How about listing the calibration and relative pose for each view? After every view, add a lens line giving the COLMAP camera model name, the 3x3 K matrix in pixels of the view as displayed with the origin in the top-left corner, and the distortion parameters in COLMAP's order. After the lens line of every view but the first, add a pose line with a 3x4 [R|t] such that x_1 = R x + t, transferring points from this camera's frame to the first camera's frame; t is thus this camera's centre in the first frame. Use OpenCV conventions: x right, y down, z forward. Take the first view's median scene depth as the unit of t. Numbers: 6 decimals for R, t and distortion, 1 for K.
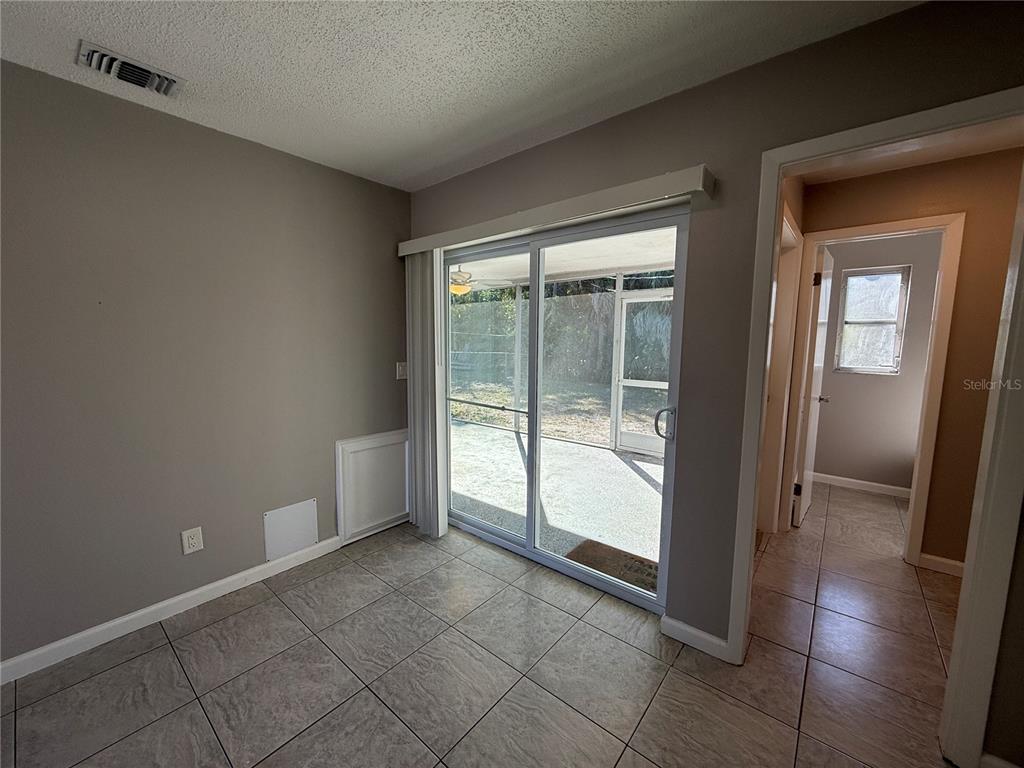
lens RADIAL K [[405.5, 0, 512.5], [0, 405.5, 384.2], [0, 0, 1]] dist [-0.000092, -0.000261]
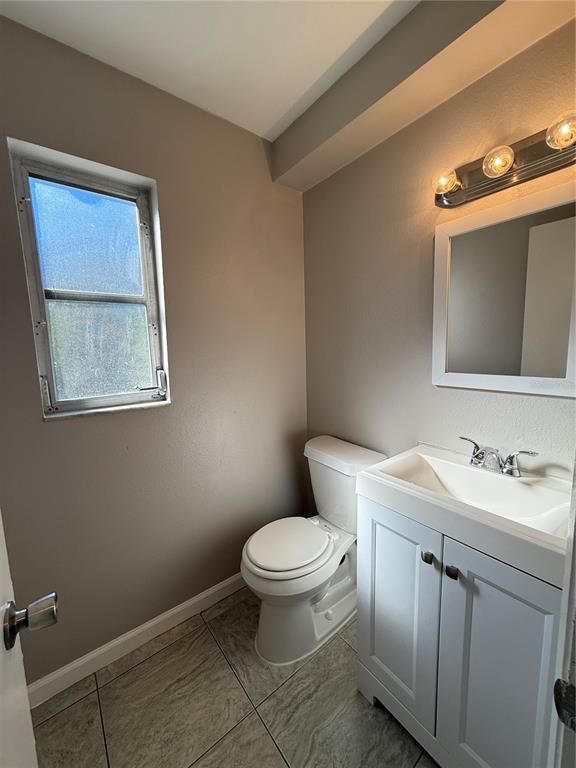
lens RADIAL K [[304.1, 0, 288.3], [0, 304.1, 382.5], [0, 0, 1]] dist [-0.000092, -0.000261]
pose [[0.220264, -0.138019, 0.965626, 0.560294], [0.129289, 0.985336, 0.111345, -0.066761], [-0.966834, 0.100320, 0.234879, 0.693850]]
